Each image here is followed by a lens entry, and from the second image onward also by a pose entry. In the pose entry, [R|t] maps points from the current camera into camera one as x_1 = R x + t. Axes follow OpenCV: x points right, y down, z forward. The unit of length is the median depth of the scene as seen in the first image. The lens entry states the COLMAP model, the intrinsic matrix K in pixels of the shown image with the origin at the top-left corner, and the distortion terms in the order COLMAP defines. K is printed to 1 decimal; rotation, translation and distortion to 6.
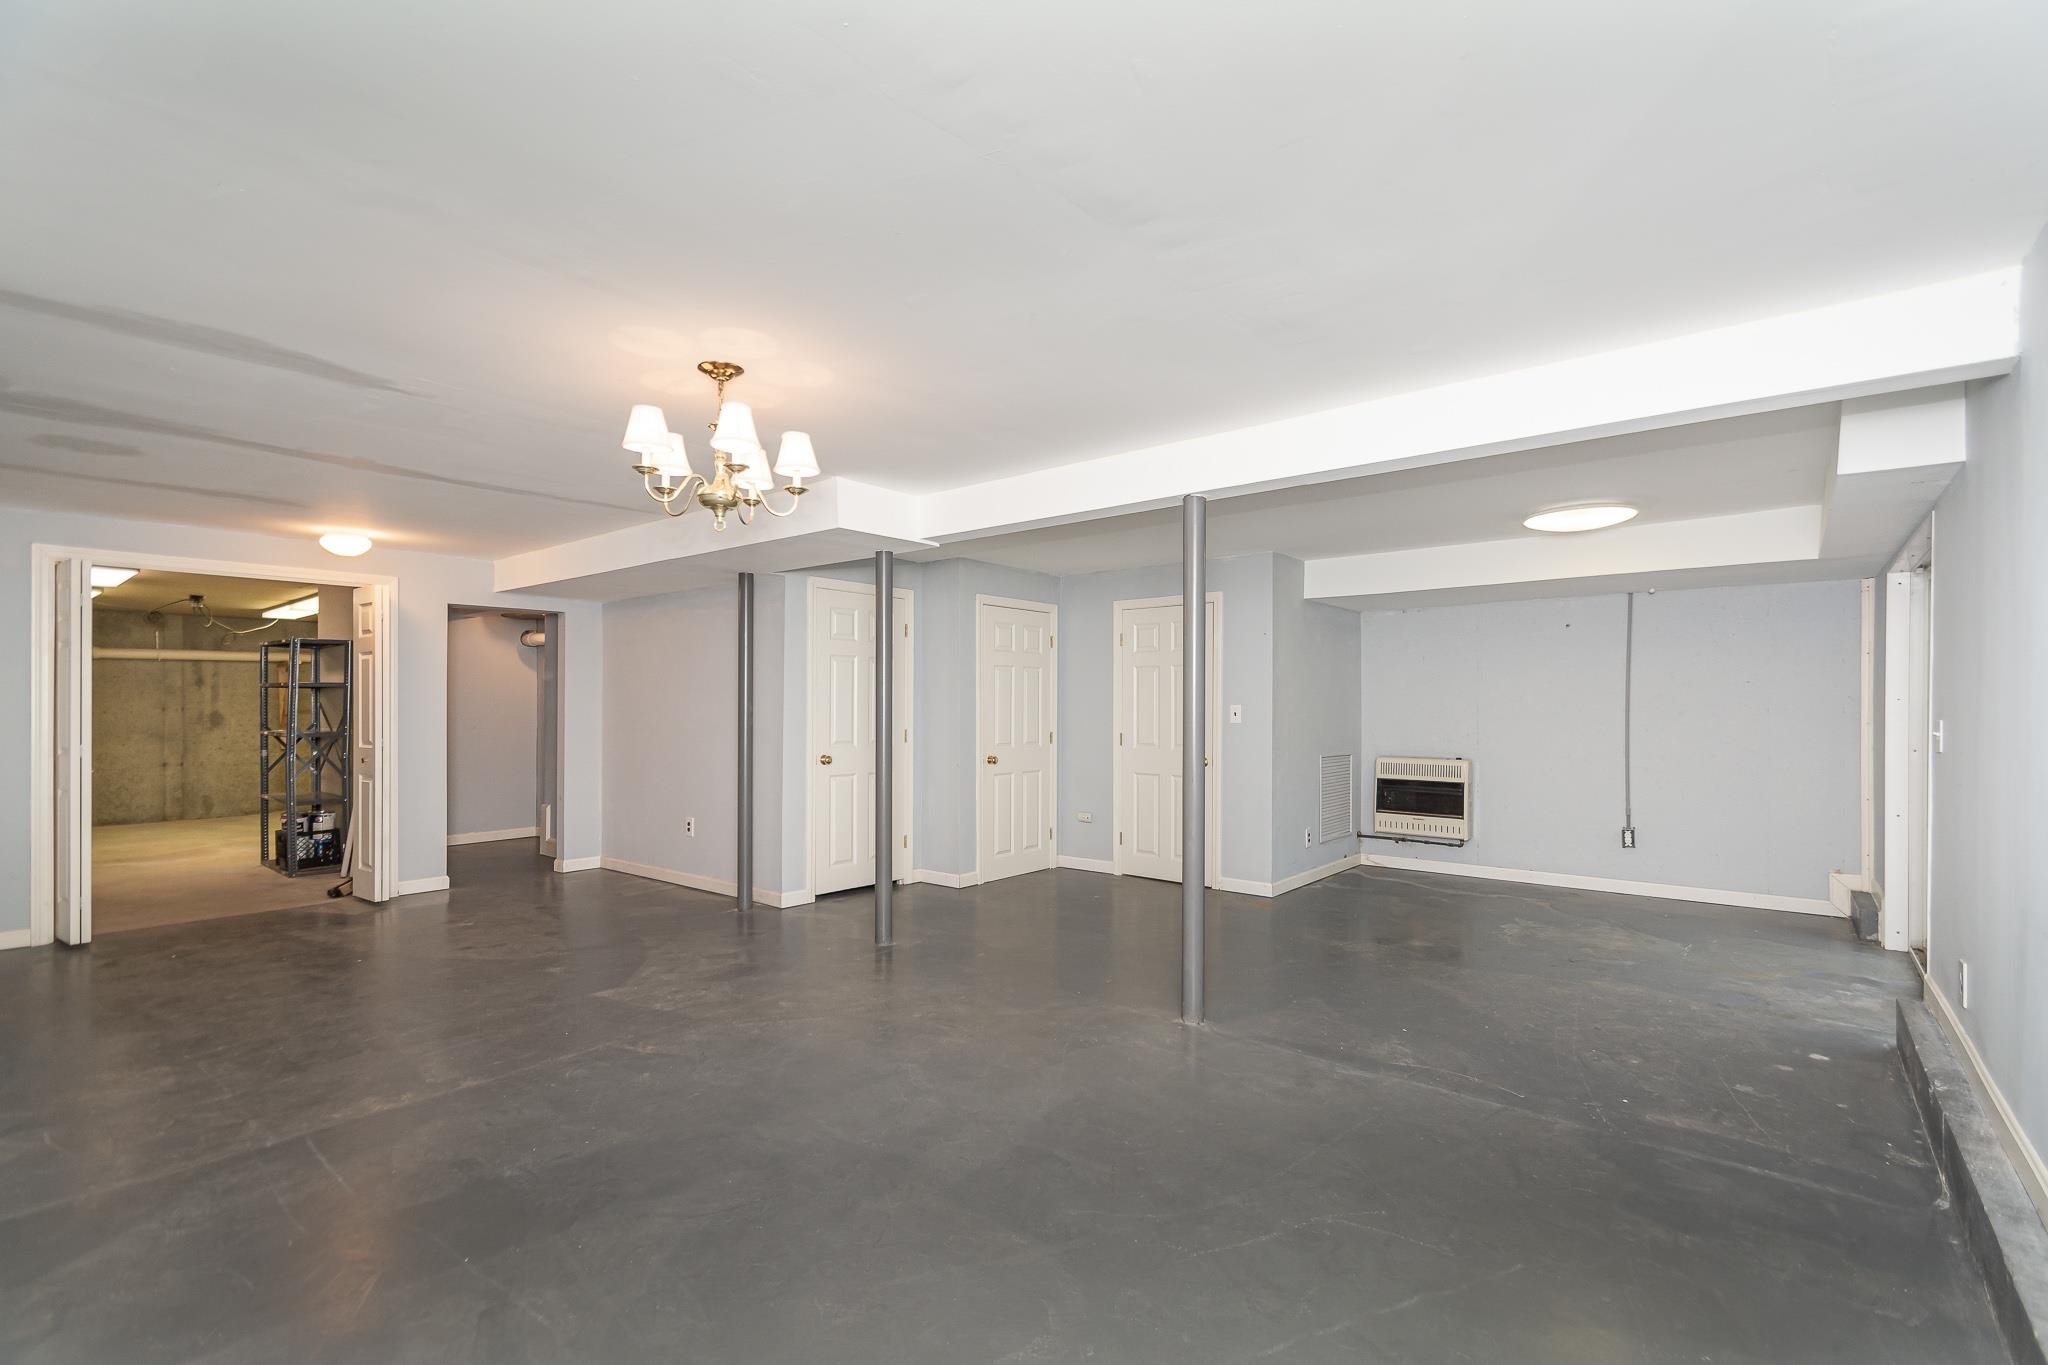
lens RADIAL K [[922.1, 0, 1011.6], [0, 922.1, 694.9], [0, 0, 1]] dist [0.009353, -0.001728]
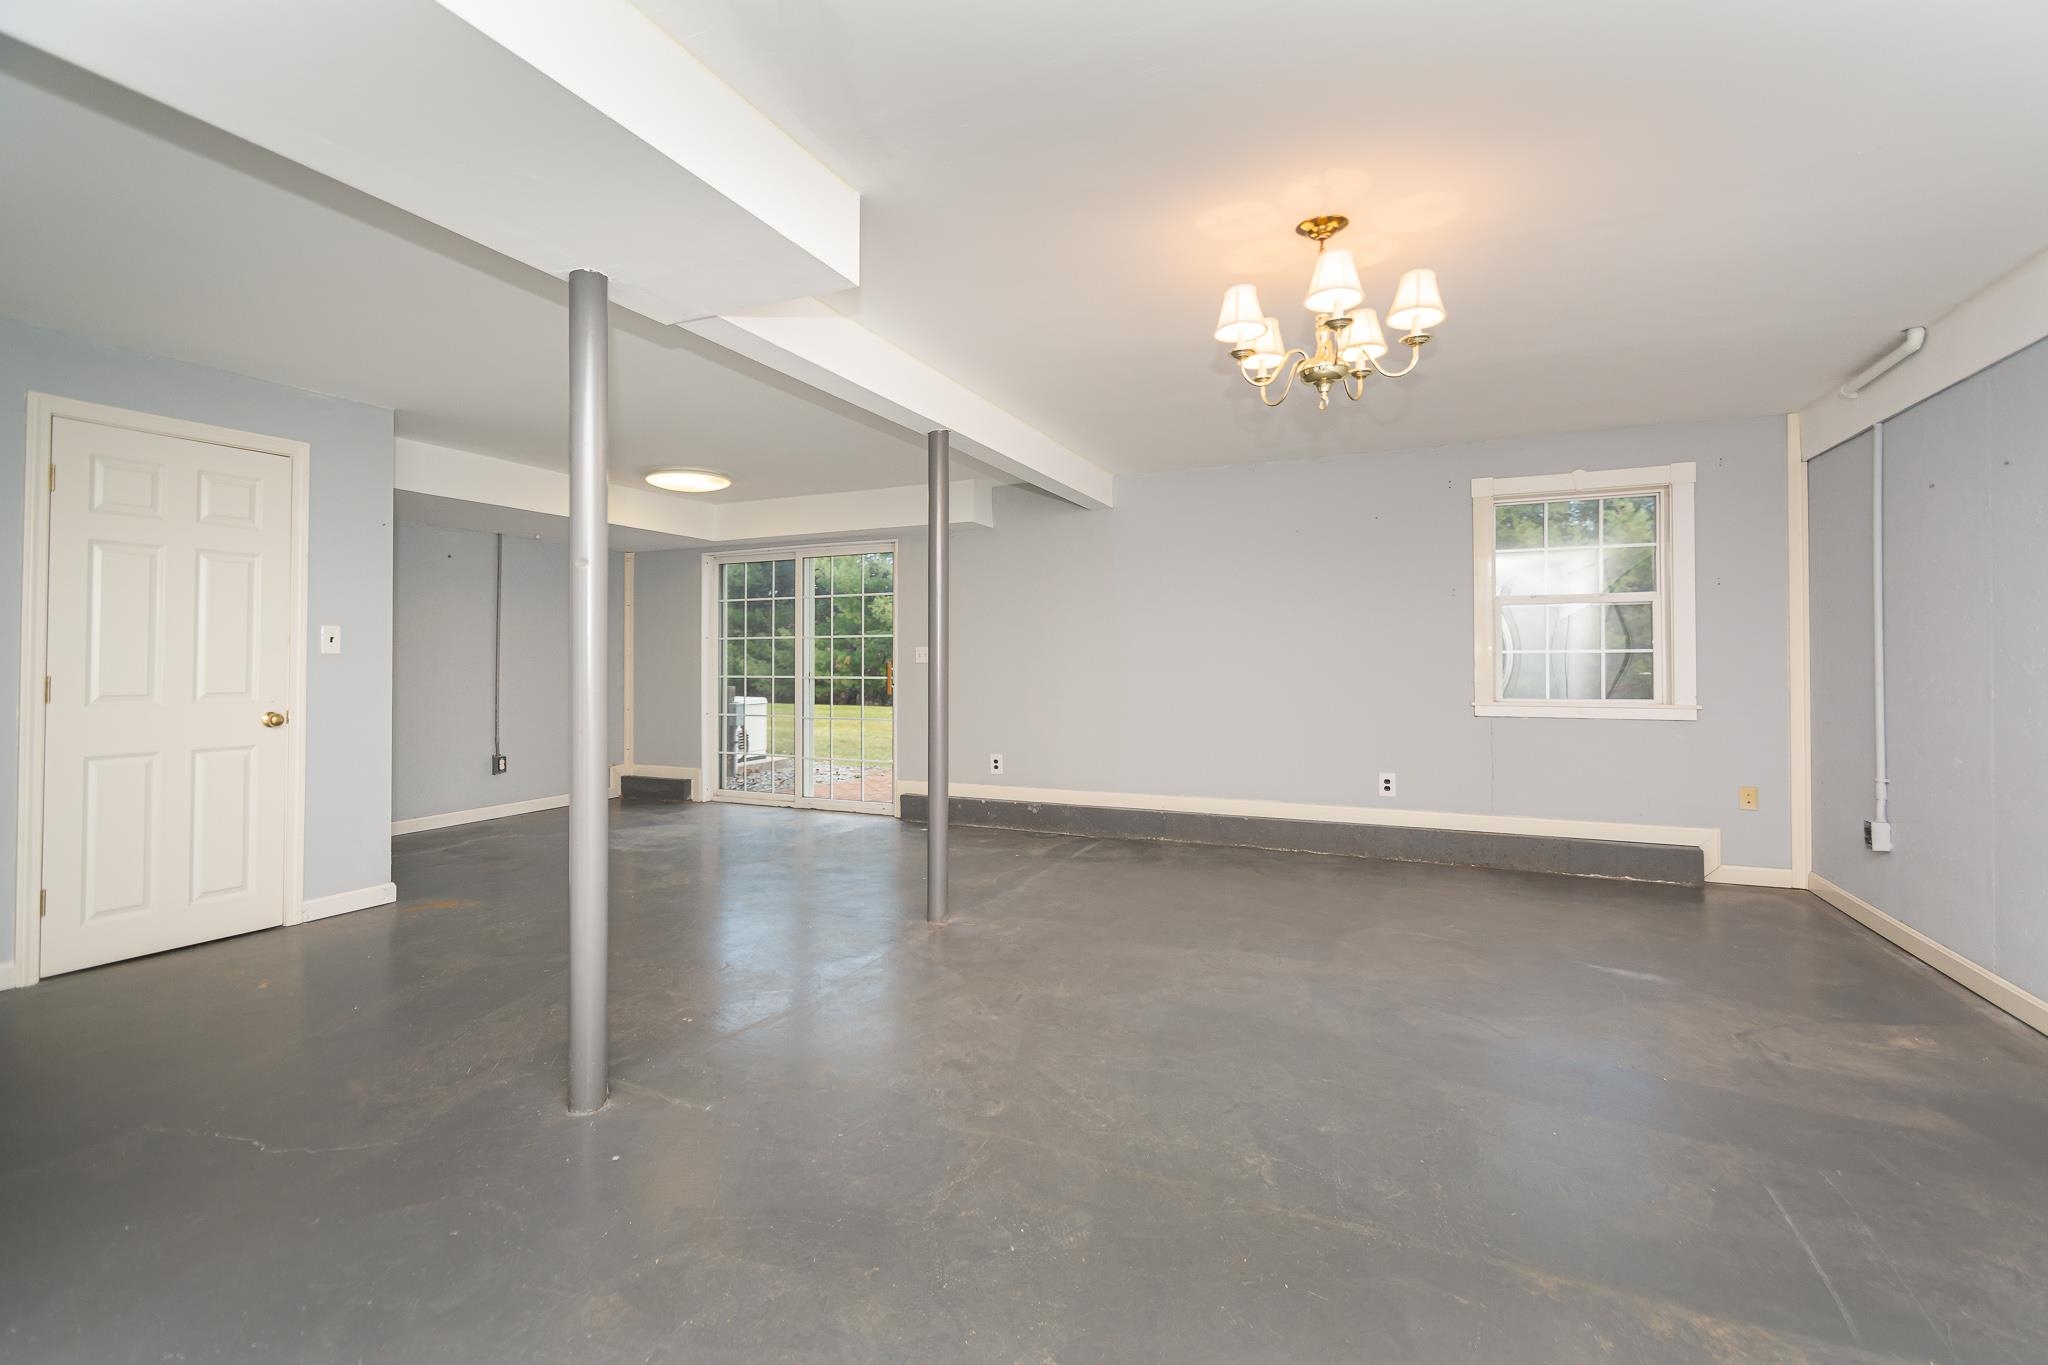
lens RADIAL K [[922.1, 0, 1007.6], [0, 922.1, 670.7], [0, 0, 1]] dist [0.009353, -0.001728]
pose [[-0.278607, -0.005060, 0.960392, -0.815334], [-0.014461, 0.999895, 0.001074, 0.055949], [-0.960296, -0.013589, -0.278651, 1.168383]]
